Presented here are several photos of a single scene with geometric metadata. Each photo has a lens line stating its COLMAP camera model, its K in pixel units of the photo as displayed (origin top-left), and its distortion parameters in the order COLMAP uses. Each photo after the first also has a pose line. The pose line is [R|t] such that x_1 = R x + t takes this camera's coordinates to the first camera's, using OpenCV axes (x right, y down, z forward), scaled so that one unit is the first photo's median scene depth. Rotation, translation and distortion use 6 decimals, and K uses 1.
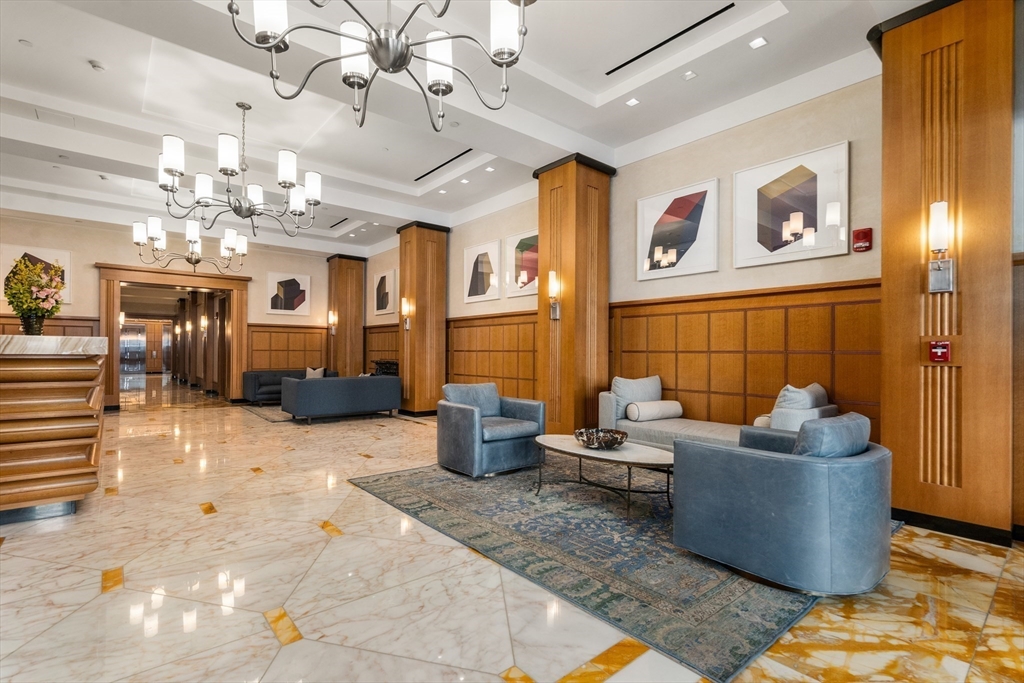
lens RADIAL K [[478.6, 0, 516.5], [0, 478.6, 346.6], [0, 0, 1]] dist [0.001731, 0.000066]
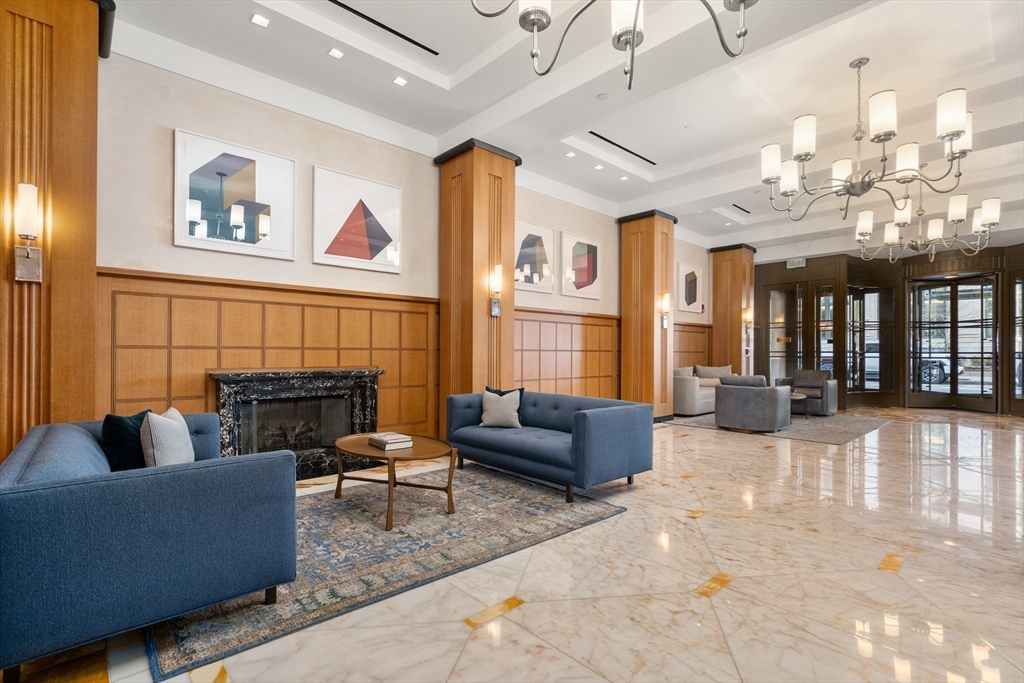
lens RADIAL K [[478.6, 0, 516.0], [0, 478.6, 347.6], [0, 0, 1]] dist [0.001731, 0.000066]
pose [[-0.050130, 0.003131, 0.998738, -0.501309], [-0.015133, 0.999878, -0.003894, 0.006008], [-0.998628, -0.015310, -0.050076, 0.584906]]
